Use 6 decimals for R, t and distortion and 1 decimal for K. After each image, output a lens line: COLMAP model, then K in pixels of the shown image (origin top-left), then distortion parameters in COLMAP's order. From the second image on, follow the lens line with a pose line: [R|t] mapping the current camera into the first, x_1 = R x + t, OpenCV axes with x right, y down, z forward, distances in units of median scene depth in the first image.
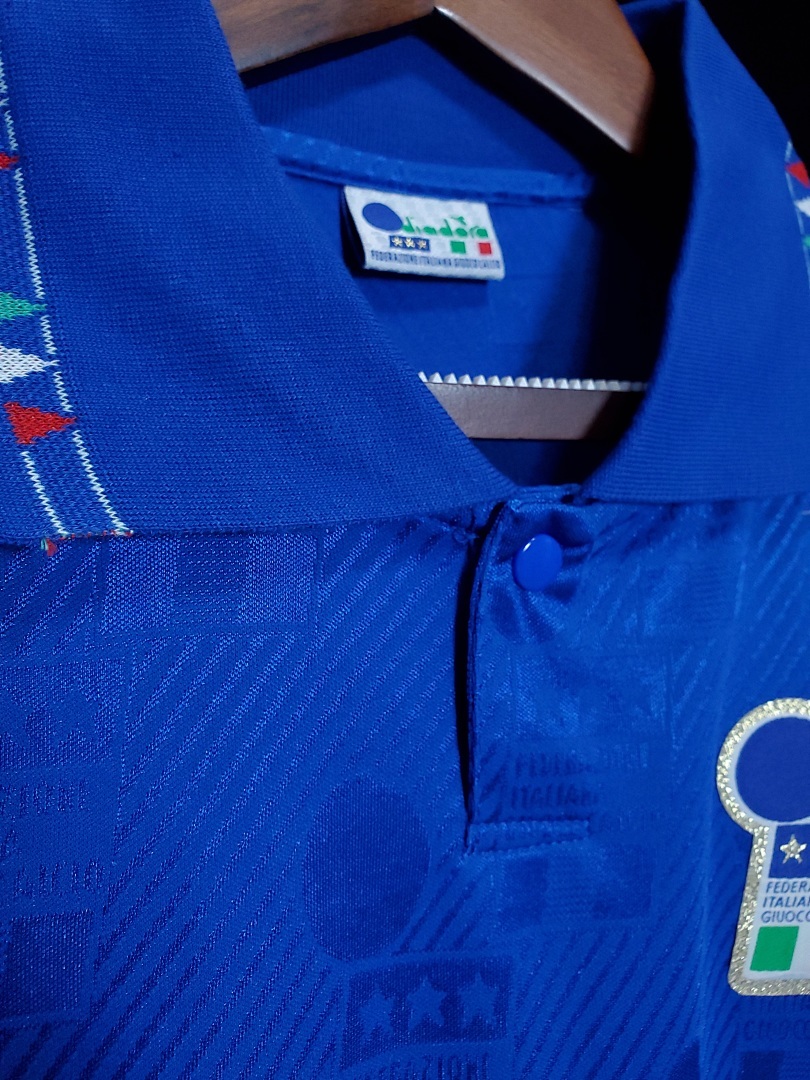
lens RADIAL K [[816.0, 0, 405.0], [0, 816.0, 540.0], [0, 0, 1]] dist [-0.008317, -0.004895]
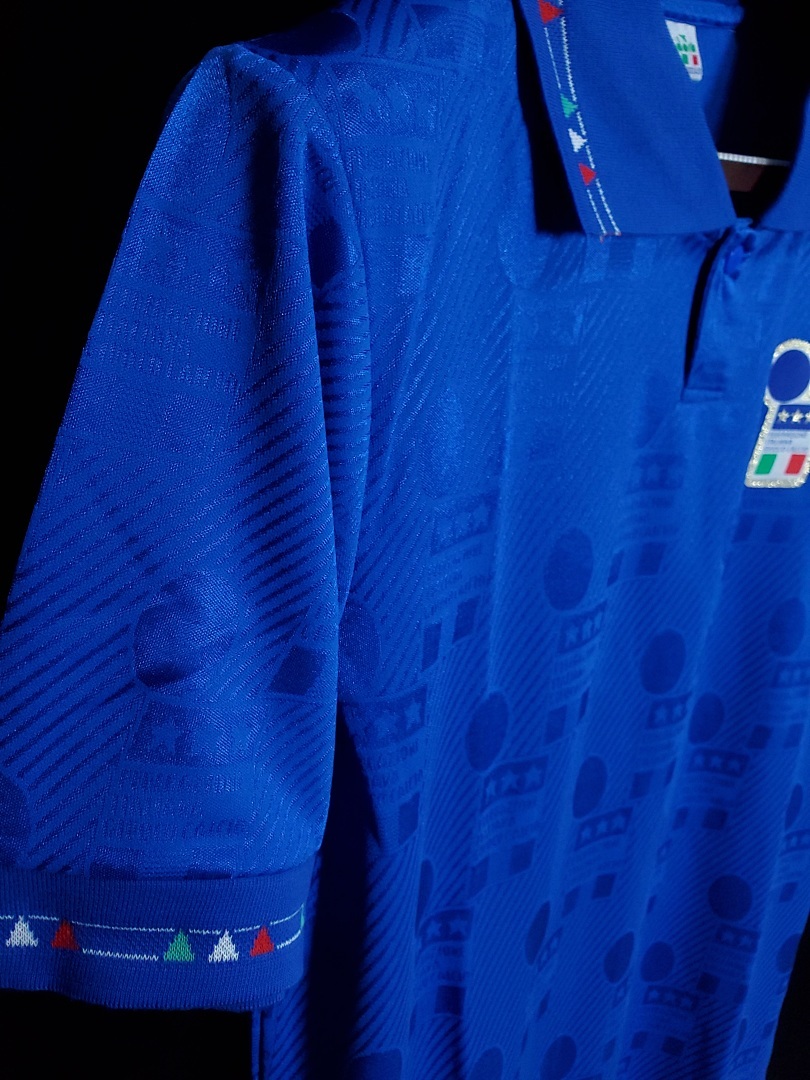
lens RADIAL K [[814.6, 0, 405.0], [0, 814.6, 540.0], [0, 0, 1]] dist [0.008338, 0.002932]
pose [[0.963080, -0.042987, 0.265761, -1.105685], [-0.048698, 0.943068, 0.329017, 0.052657], [-0.264774, -0.329812, 0.906156, -0.785597]]
